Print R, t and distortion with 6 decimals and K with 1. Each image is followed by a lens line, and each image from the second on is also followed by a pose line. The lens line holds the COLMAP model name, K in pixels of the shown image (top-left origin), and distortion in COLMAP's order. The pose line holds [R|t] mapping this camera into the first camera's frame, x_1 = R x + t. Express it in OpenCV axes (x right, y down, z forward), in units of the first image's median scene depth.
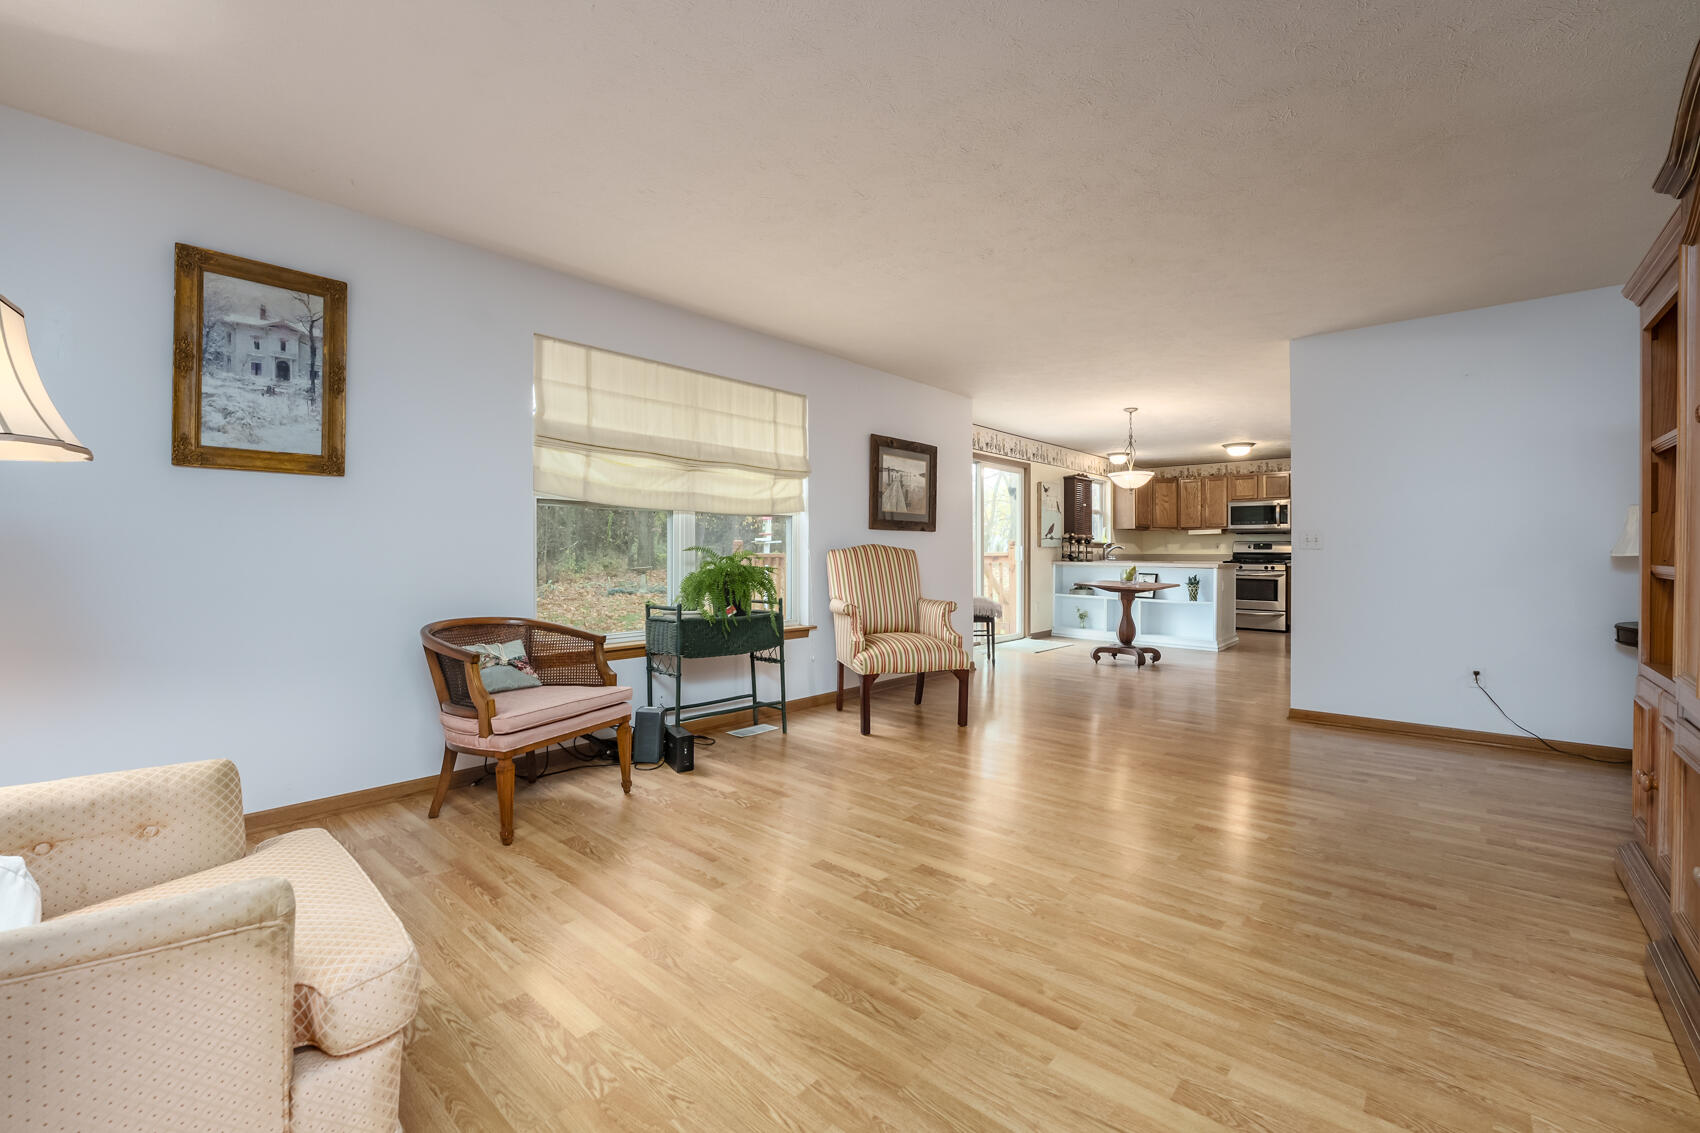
lens RADIAL K [[709.5, 0, 850.0], [0, 709.5, 566.5], [0, 0, 1]] dist [-0.012633, -0.000128]
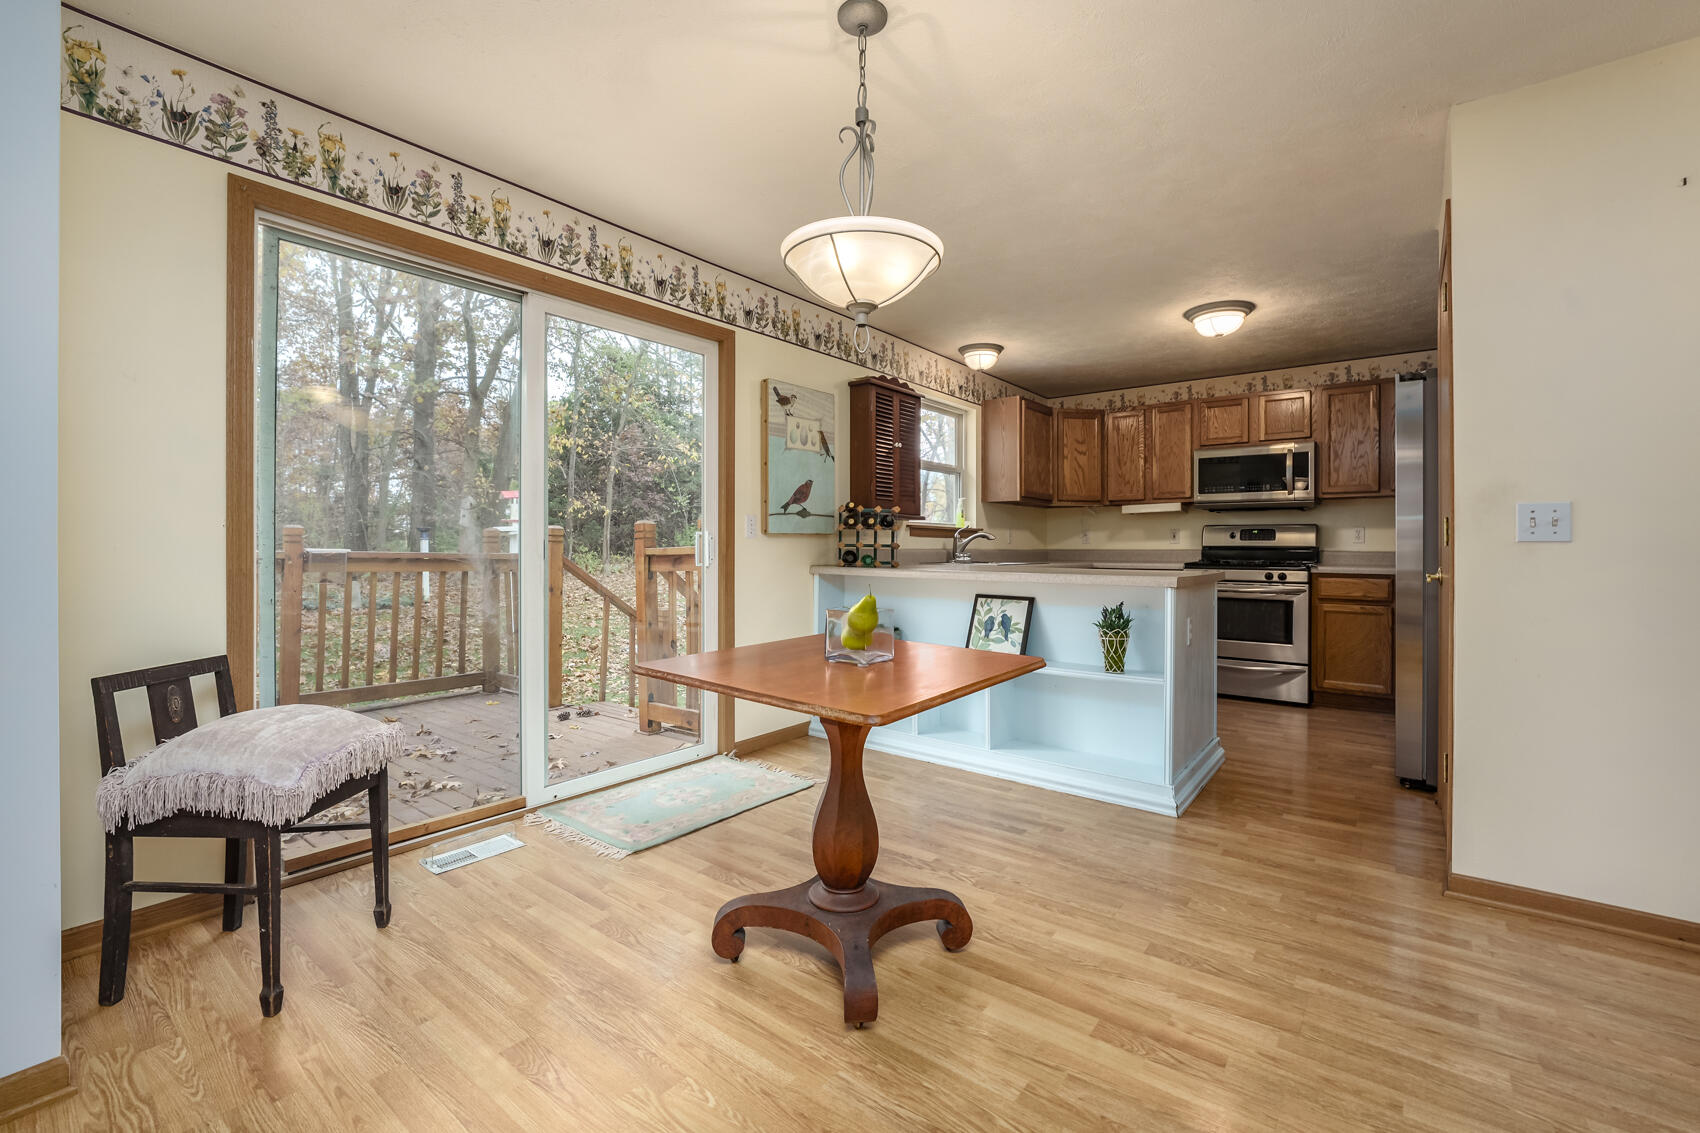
lens RADIAL K [[741.6, 0, 851.6], [0, 741.6, 556.2], [0, 0, 1]] dist [-0.001055, -0.000072]
pose [[0.997568, -0.001458, 0.069678, 0.291716], [0.001894, 0.999979, -0.006184, -0.011264], [-0.069667, 0.006301, 0.997550, 0.562898]]
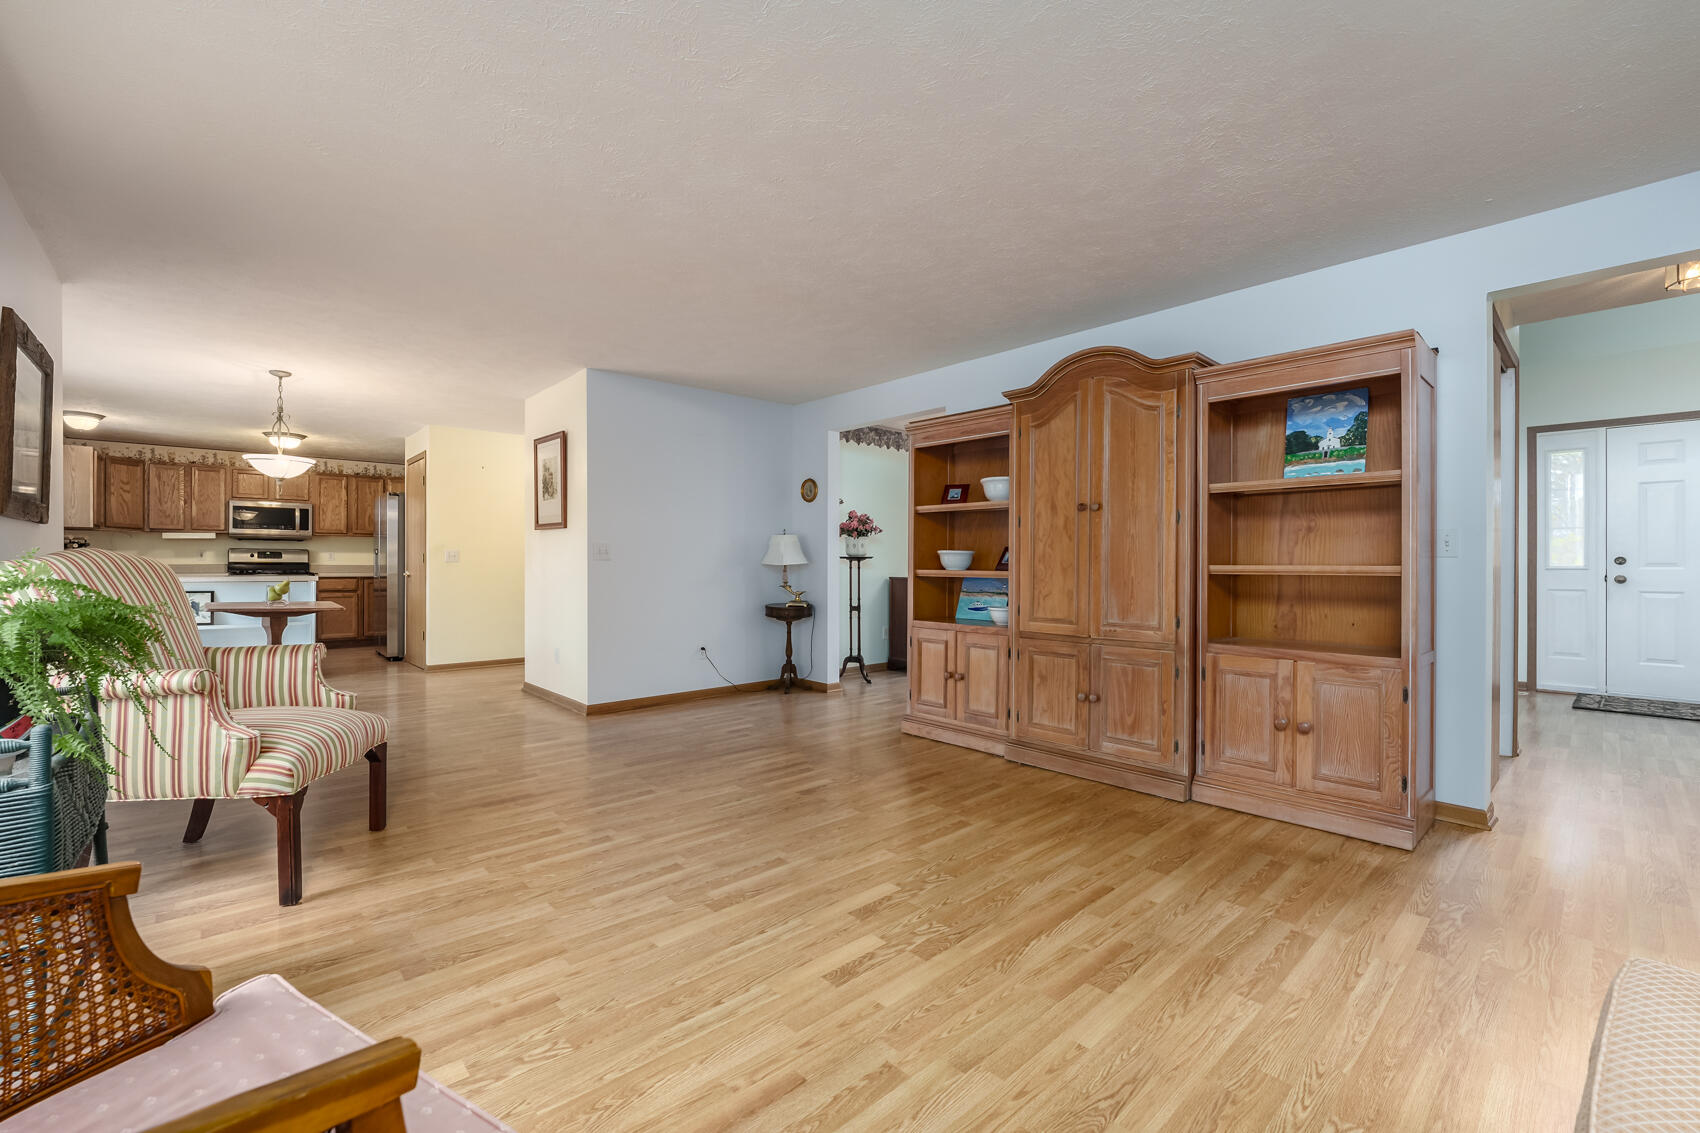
lens RADIAL K [[705.5, 0, 850.0], [0, 705.5, 566.5], [0, 0, 1]] dist [-0.013880, 0.000074]
pose [[0.112744, -0.005587, 0.993608, -0.216308], [0.017838, 0.999834, 0.003597, -0.005931], [-0.993464, 0.017319, 0.112825, 0.246901]]
